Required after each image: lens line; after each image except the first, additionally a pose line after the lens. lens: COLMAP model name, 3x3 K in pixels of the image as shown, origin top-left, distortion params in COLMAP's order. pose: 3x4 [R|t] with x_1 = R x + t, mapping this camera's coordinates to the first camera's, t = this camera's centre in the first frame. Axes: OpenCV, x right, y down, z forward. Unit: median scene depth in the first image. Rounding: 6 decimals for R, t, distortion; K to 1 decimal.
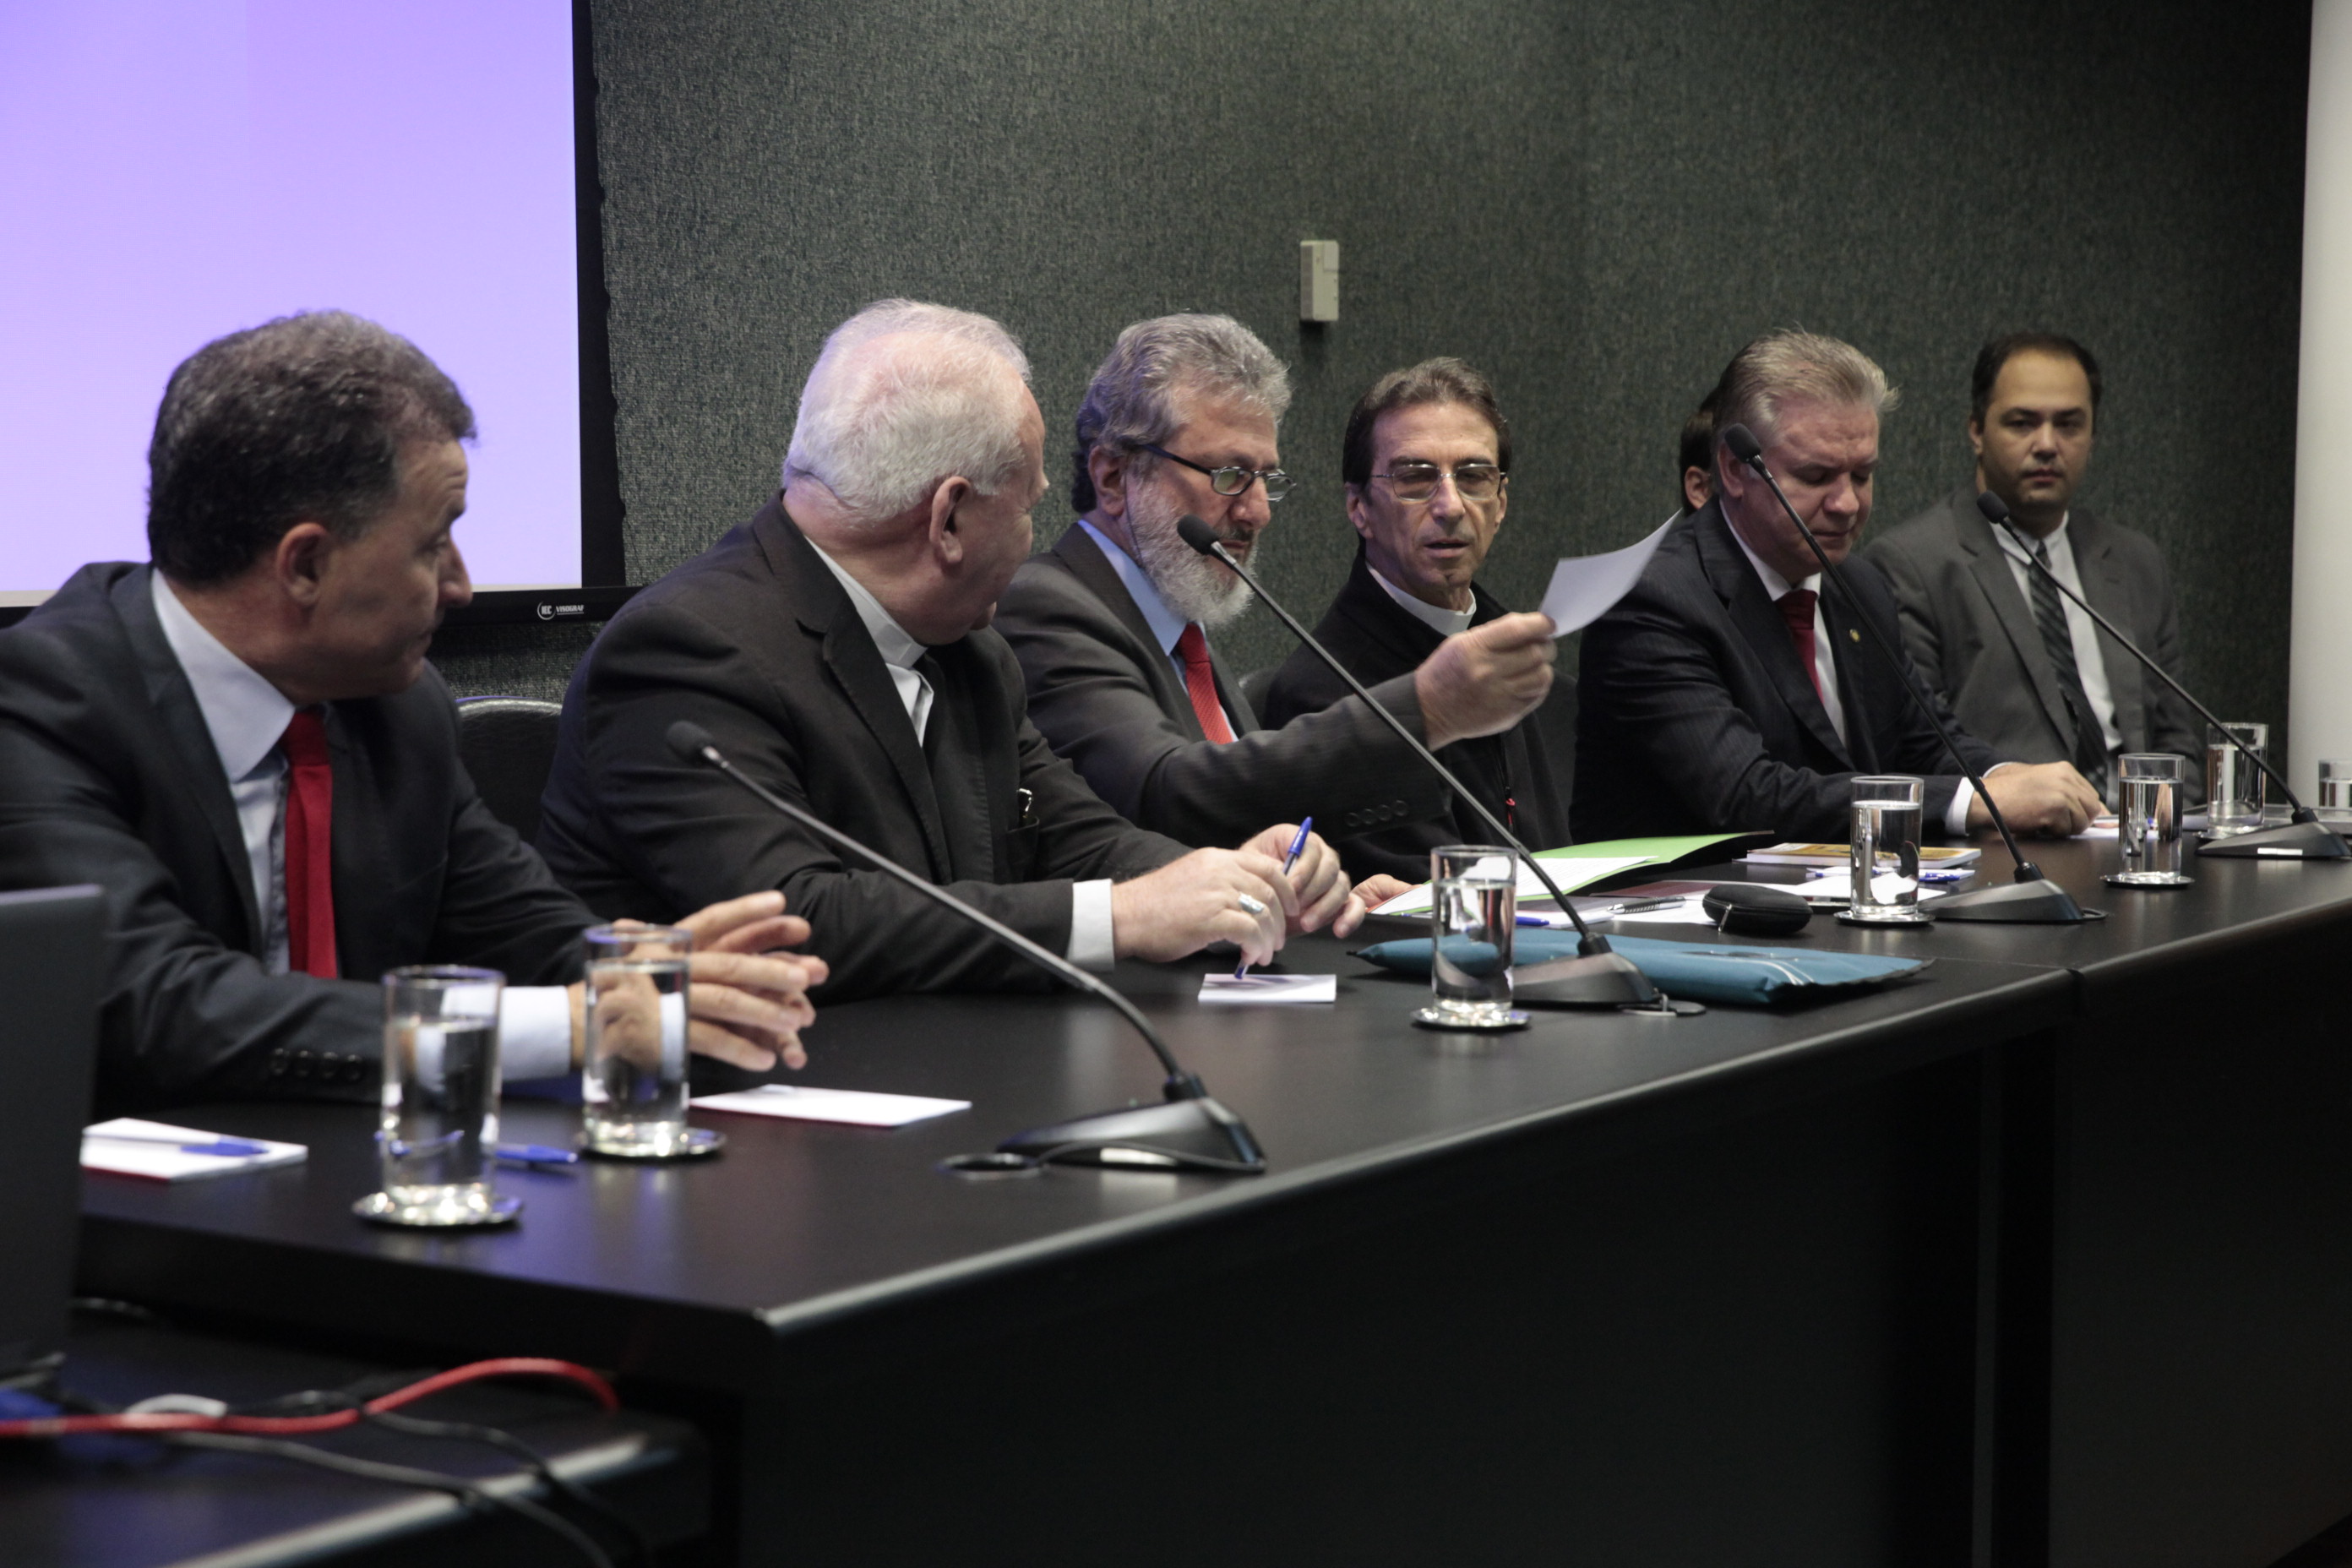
lens RADIAL K [[4428.4, 0, 1174.6], [0, 4428.4, 796.6], [0, 0, 1]] dist [0.194521, 0.287151]
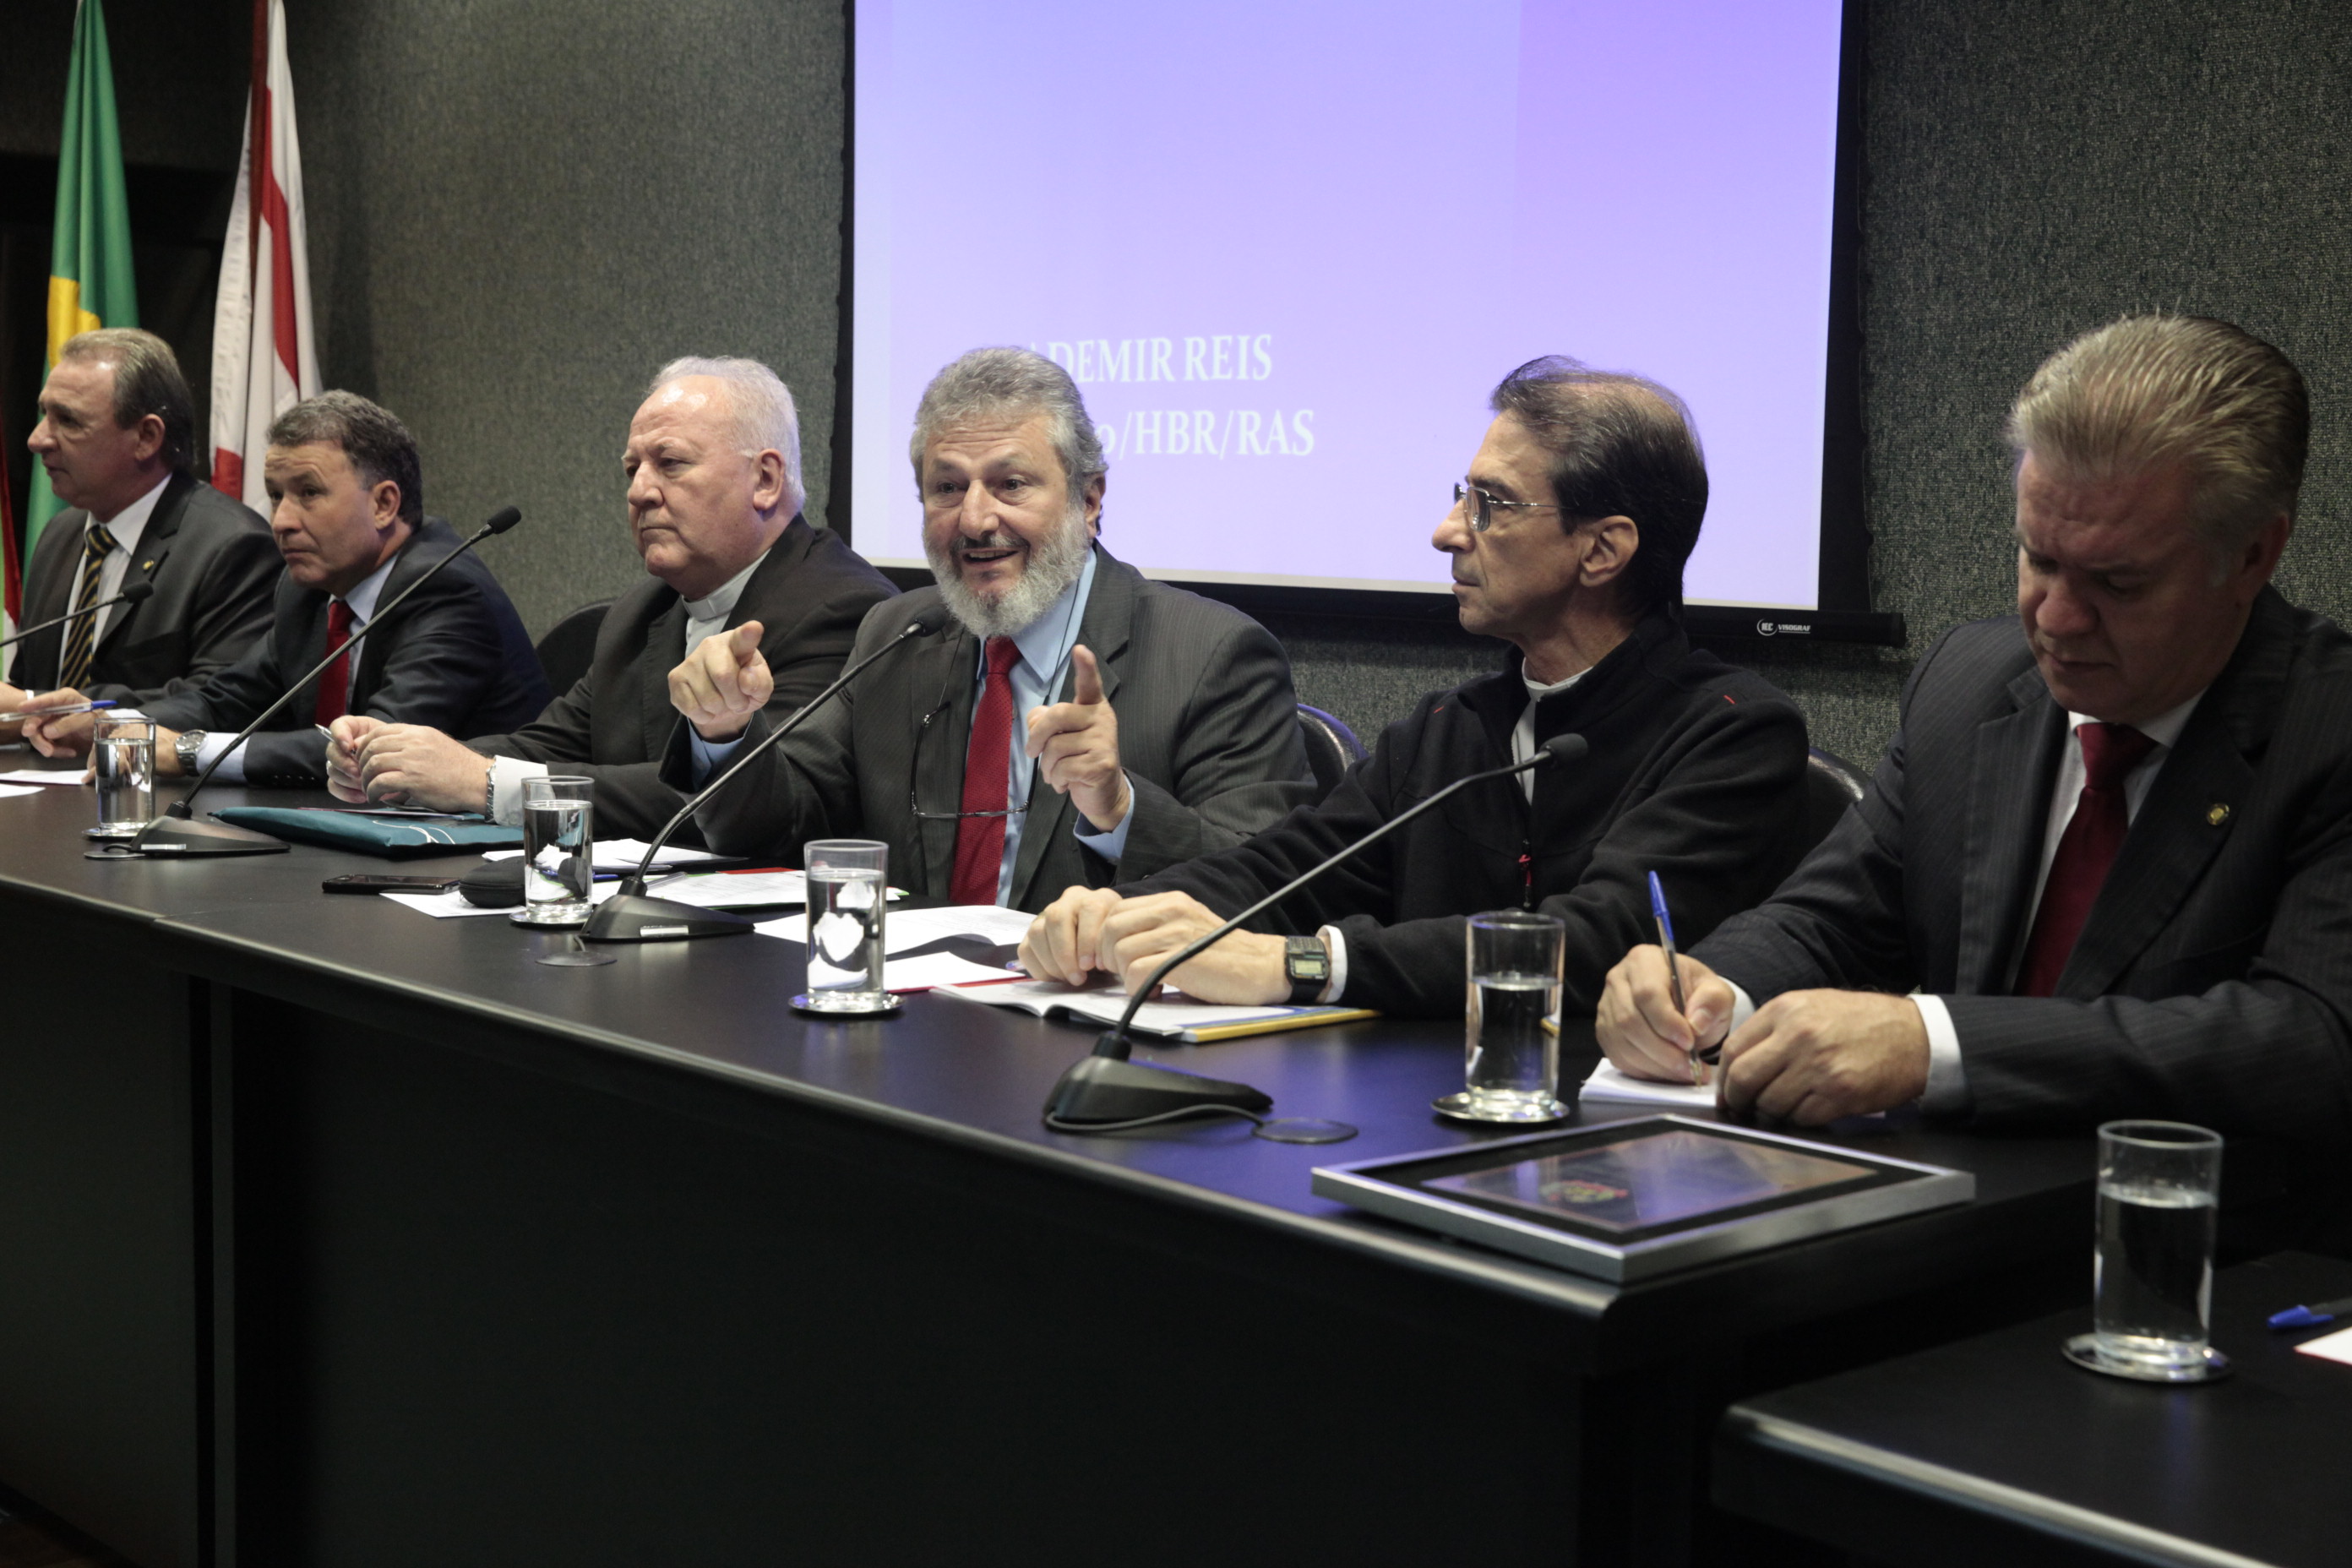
lens RADIAL K [[3113.4, 0, 1174.4], [0, 3113.4, 795.6], [0, 0, 1]] dist [0.062727, 0.146171]
pose [[-0.282555, 0.083998, -0.955566, 0.546819], [-0.091238, 0.989289, 0.113941, -0.063938], [0.954902, 0.119378, -0.271865, 0.913253]]
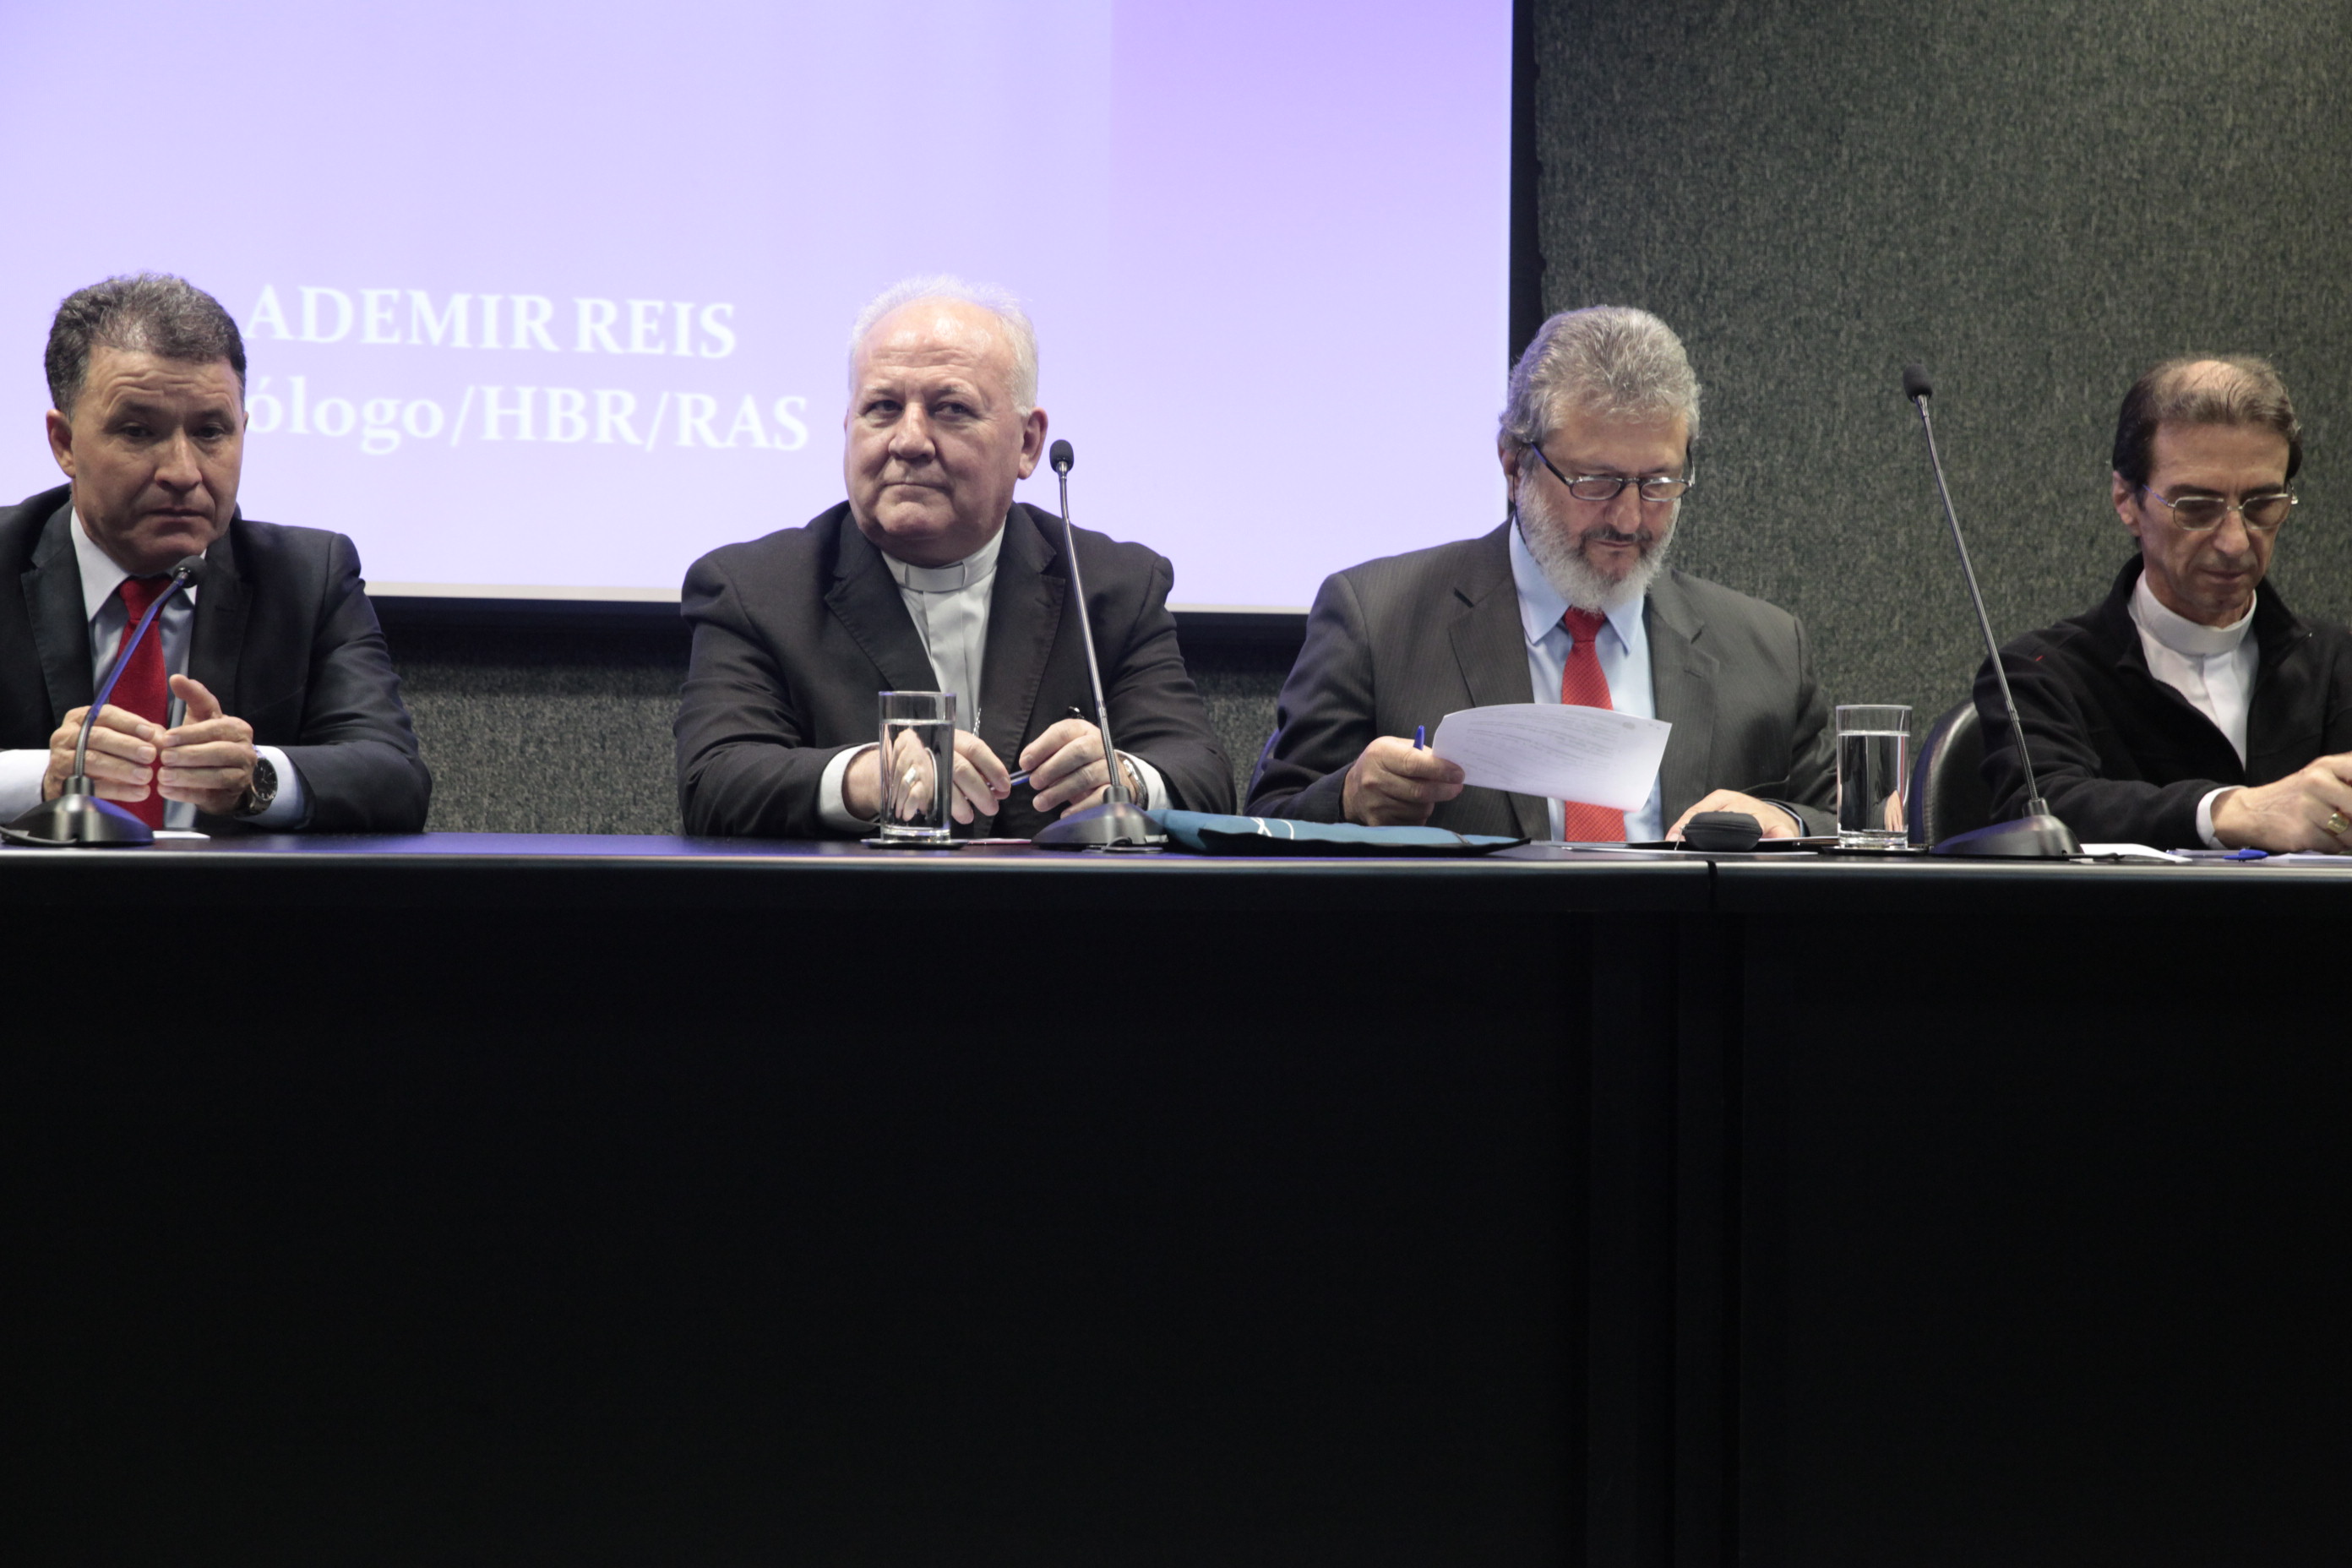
lens RADIAL K [[4428.4, 0, 1174.6], [0, 4428.4, 796.6], [0, 0, 1]] dist [0.194521, 0.287151]
pose [[0.696856, 0.008223, -0.717164, 0.518966], [-0.062784, 0.996795, -0.049576, 0.049800], [0.714457, 0.079574, 0.695139, 0.150098]]
